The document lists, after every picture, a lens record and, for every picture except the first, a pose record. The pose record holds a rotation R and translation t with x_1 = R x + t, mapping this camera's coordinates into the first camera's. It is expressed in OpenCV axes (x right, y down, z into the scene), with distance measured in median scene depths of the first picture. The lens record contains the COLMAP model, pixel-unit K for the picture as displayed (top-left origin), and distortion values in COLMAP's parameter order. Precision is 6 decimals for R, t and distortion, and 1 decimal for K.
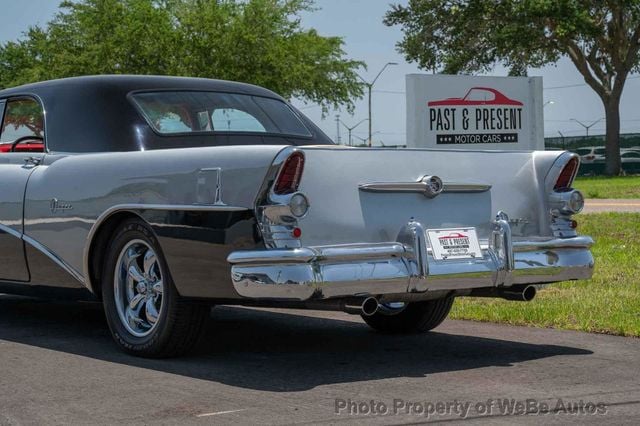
lens RADIAL K [[1304.9, 0, 313.3], [0, 1304.9, 212.4], [0, 0, 1]] dist [0.018273, 0.000000]
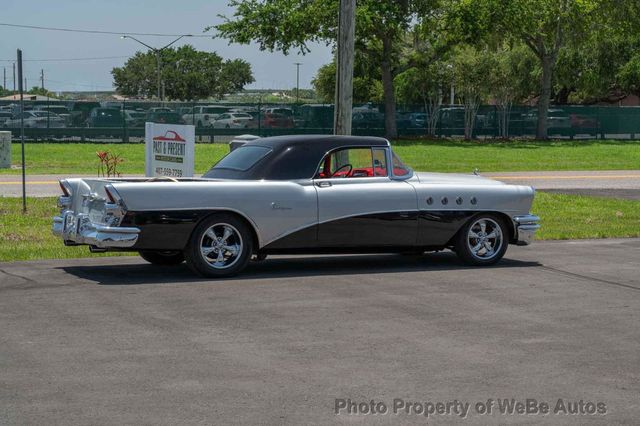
lens RADIAL K [[1304.9, 0, 317.2], [0, 1304.9, 215.5], [0, 0, 1]] dist [0.018273, 0.000000]
pose [[0.168103, -0.048667, 0.984567, -1.587240], [0.012623, 0.998805, 0.047216, -0.059971], [-0.985689, 0.004491, 0.168516, 0.482627]]
